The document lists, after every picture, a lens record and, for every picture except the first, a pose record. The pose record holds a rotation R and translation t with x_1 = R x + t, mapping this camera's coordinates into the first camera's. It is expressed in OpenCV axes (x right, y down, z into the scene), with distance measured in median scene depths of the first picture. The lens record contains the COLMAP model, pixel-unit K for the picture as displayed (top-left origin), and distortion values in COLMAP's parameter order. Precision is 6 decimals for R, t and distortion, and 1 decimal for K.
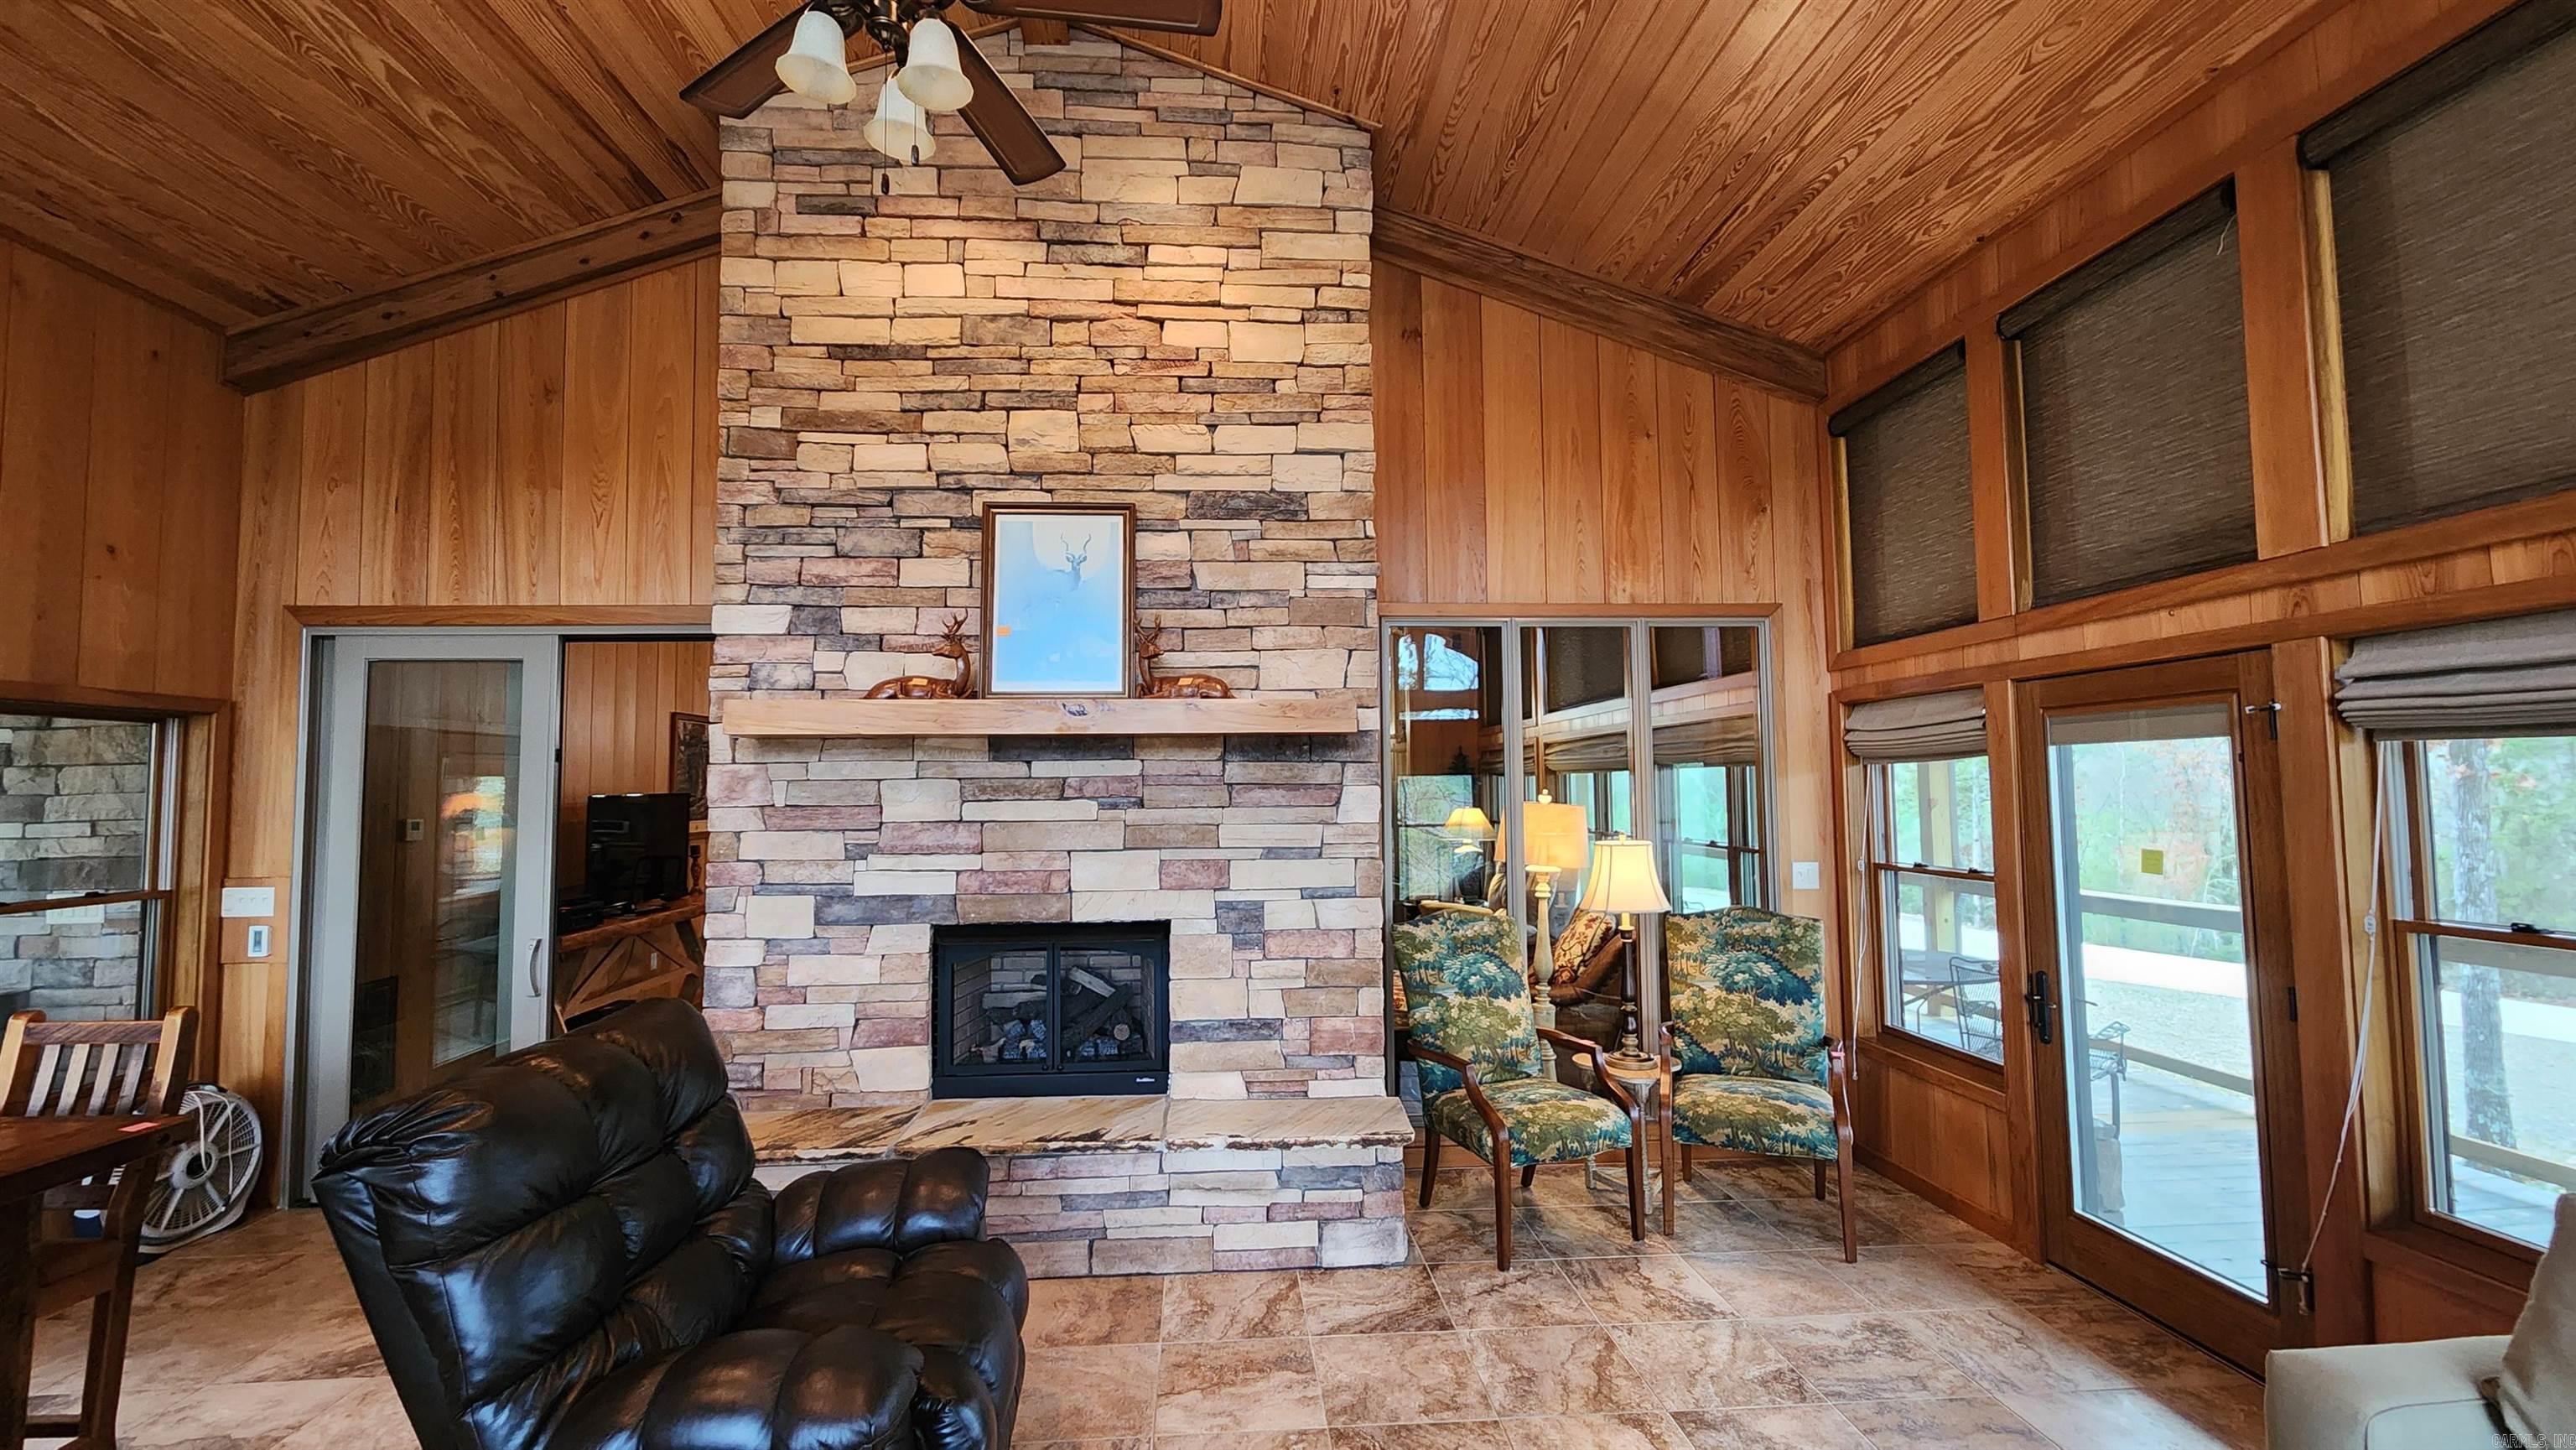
lens RADIAL K [[1053.9, 0, 1286.1], [0, 1053.9, 729.0], [0, 0, 1]] dist [-0.000324, -0.000045]
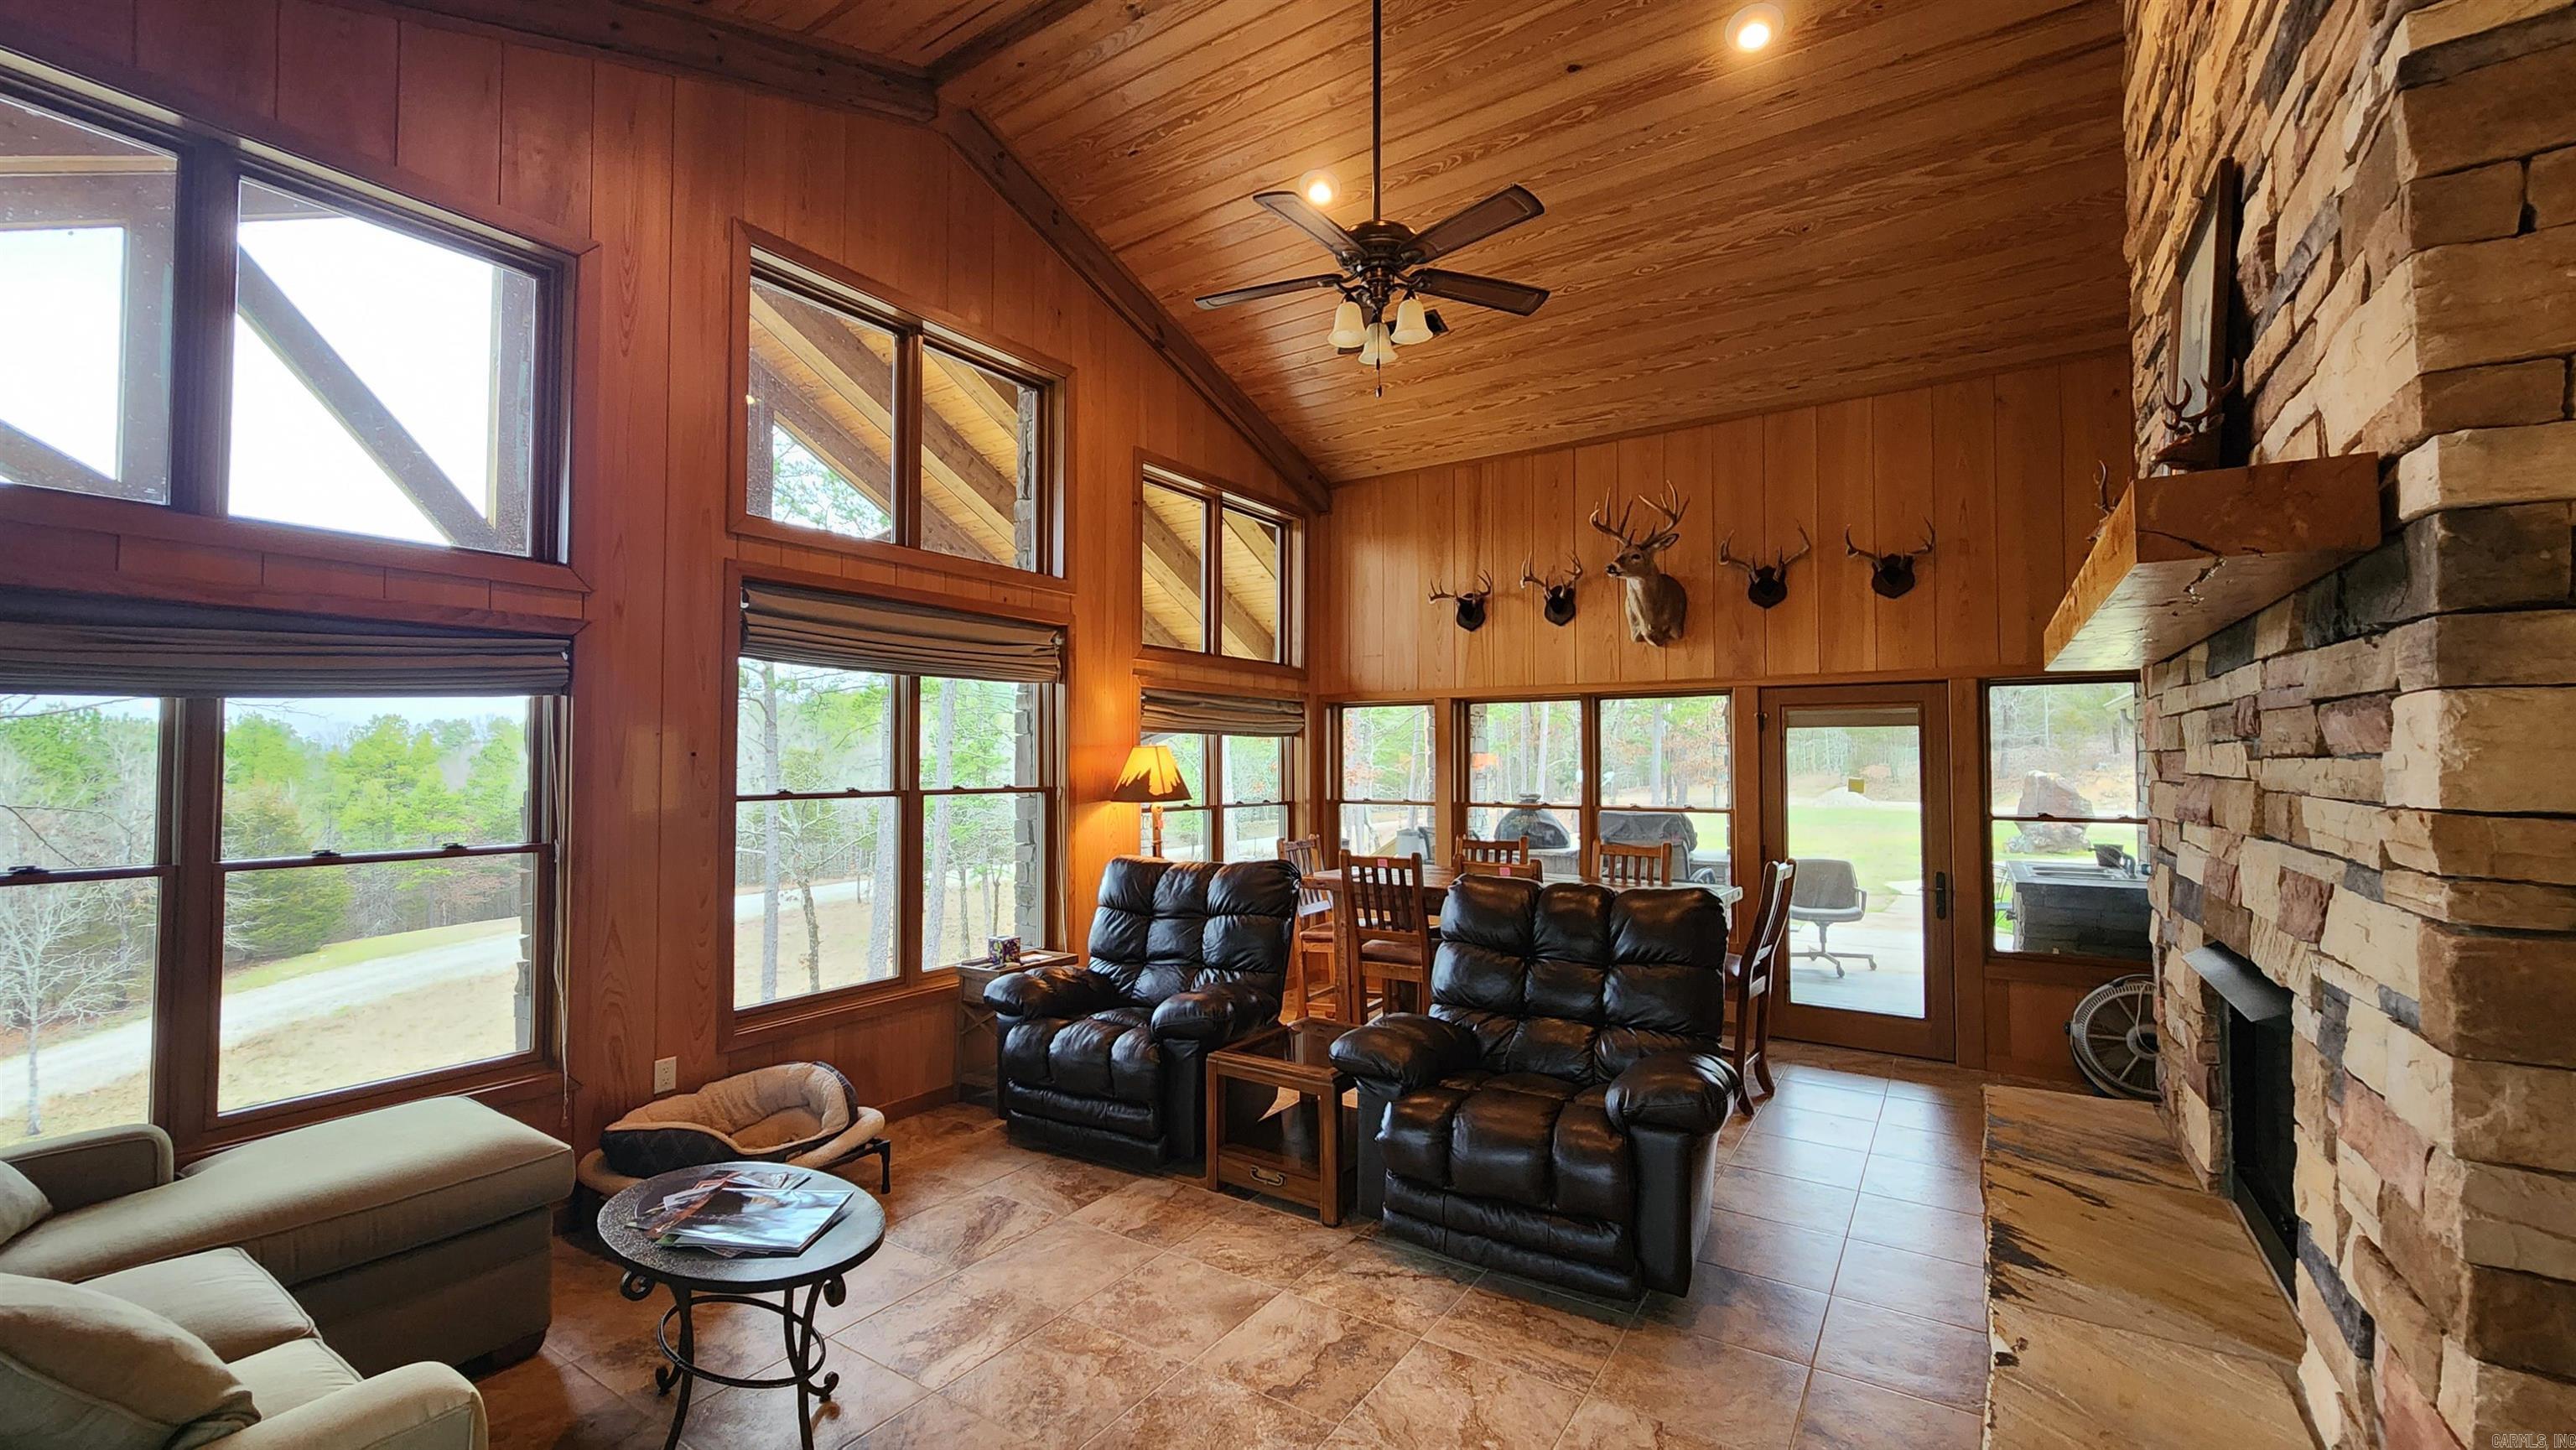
lens RADIAL K [[1053.9, 0, 1282.0], [0, 1053.9, 732.7], [0, 0, 1]] dist [-0.000324, -0.000045]
pose [[-0.614431, -0.013297, -0.788858, 0.591698], [0.051028, 0.997095, -0.056552, 0.072800], [0.787318, -0.075001, -0.611968, 1.023502]]
